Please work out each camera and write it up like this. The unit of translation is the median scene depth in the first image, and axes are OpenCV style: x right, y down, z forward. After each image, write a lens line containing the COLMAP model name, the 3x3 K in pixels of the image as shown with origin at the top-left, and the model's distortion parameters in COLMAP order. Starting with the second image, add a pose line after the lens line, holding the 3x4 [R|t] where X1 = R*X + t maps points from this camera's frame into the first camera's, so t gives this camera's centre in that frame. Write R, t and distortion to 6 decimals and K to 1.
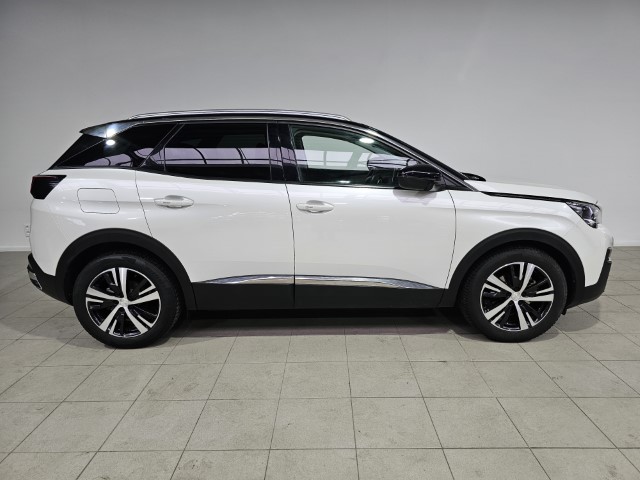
lens RADIAL K [[434.8, 0, 321.7], [0, 434.8, 239.6], [0, 0, 1]] dist [0.046789, -0.037182]
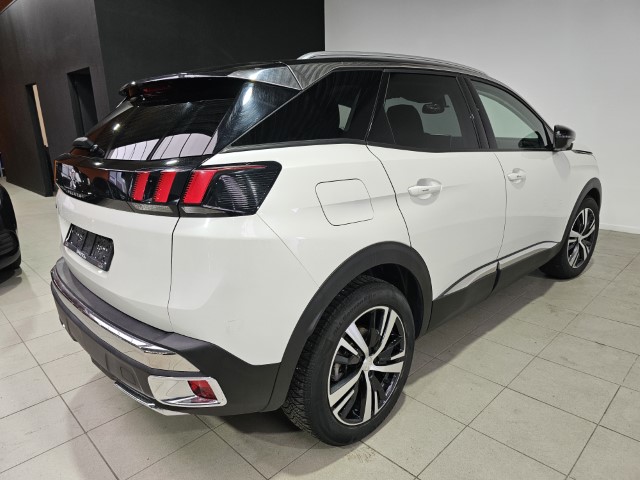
lens RADIAL K [[434.8, 0, 321.4], [0, 434.8, 241.2], [0, 0, 1]] dist [0.046789, -0.037182]
pose [[0.728215, -0.188068, 0.659039, -0.874127], [0.161732, 0.981610, 0.101411, -0.096430], [-0.665992, 0.032739, 0.745240, 0.589807]]
